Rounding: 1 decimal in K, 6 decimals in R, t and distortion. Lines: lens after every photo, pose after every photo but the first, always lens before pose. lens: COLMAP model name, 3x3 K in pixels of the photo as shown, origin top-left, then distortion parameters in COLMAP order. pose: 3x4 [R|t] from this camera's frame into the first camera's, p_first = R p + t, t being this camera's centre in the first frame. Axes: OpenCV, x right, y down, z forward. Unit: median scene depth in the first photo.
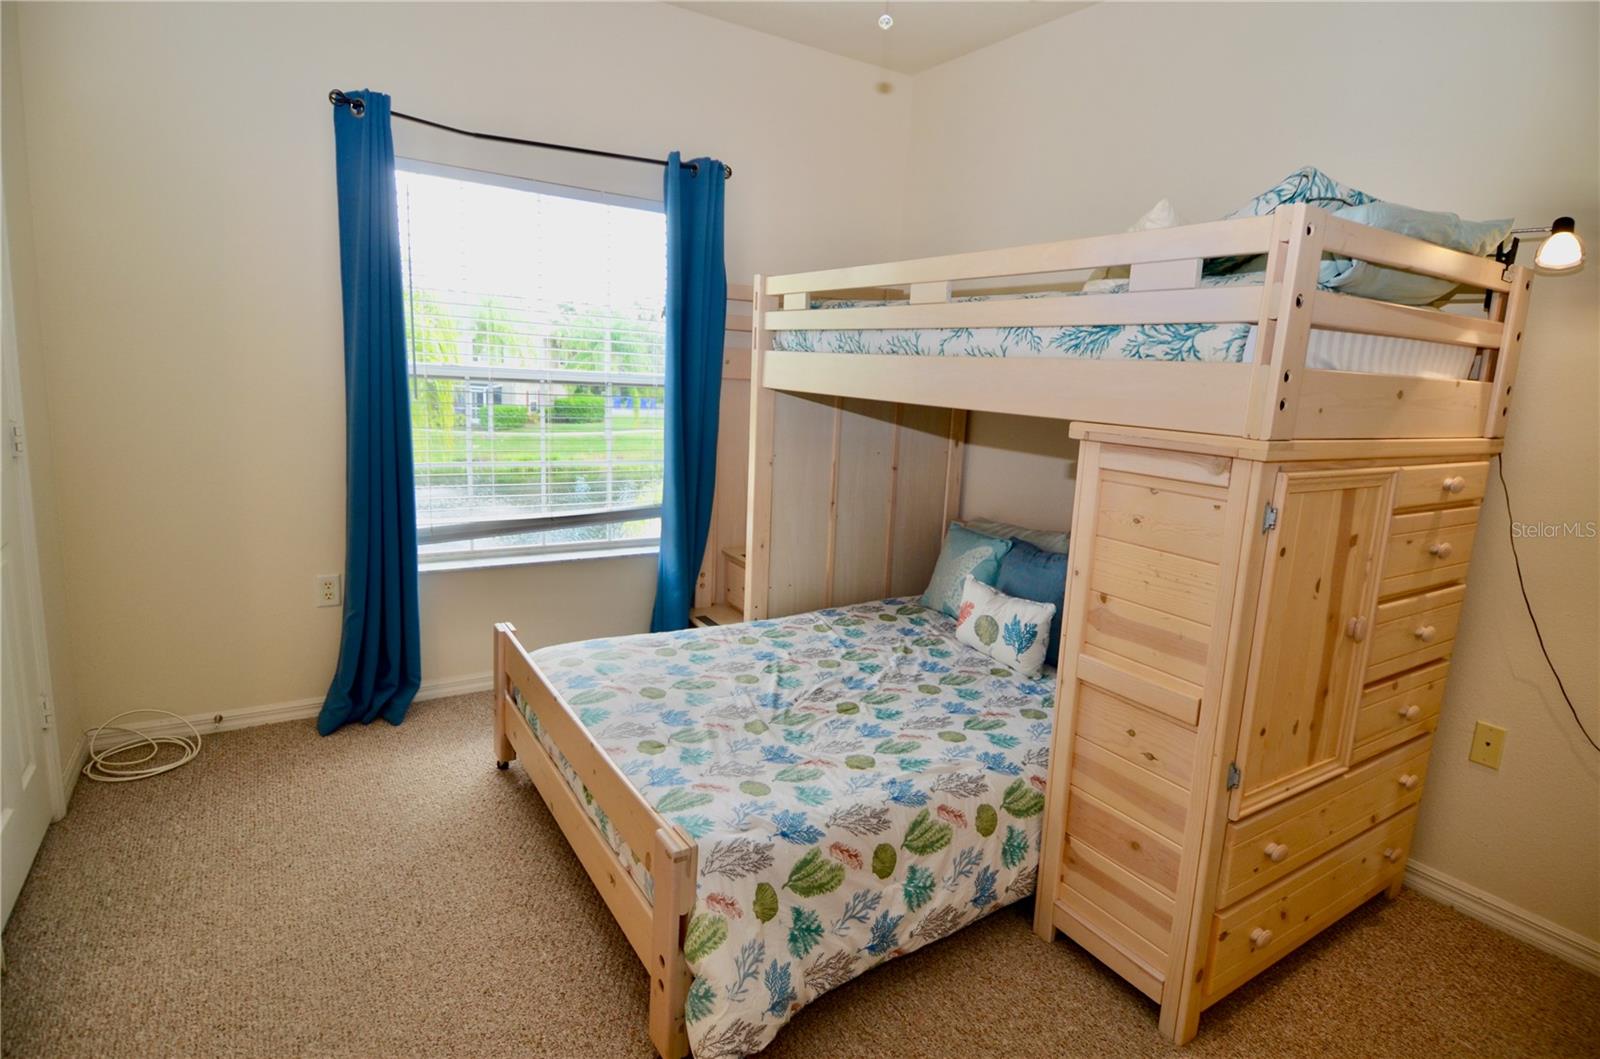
lens RADIAL K [[830.0, 0, 799.1], [0, 830.0, 516.0], [0, 0, 1]] dist [0.022924, -0.033879]
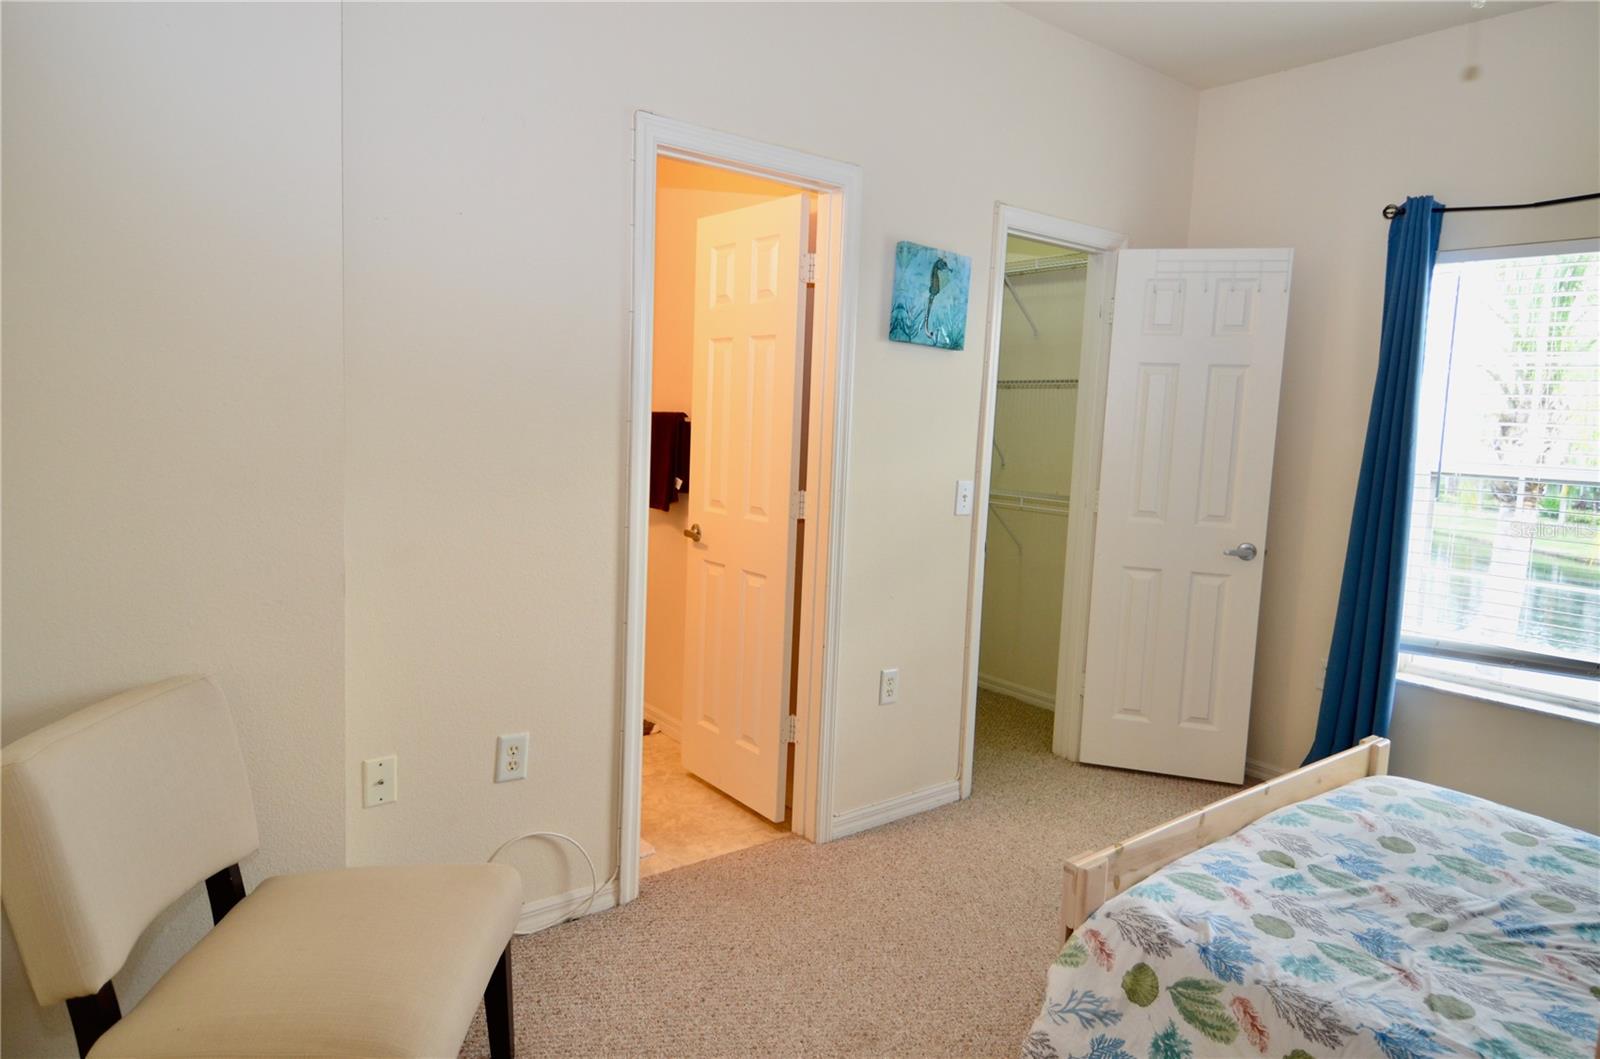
lens RADIAL K [[970.3, 0, 797.3], [0, 970.3, 533.5], [0, 0, 1]] dist [-0.042610, -0.006871]
pose [[0.029174, 0.056544, -0.997974, 0.797192], [-0.208378, 0.976807, 0.049253, -0.007839], [0.977613, 0.206519, 0.040280, 0.370787]]
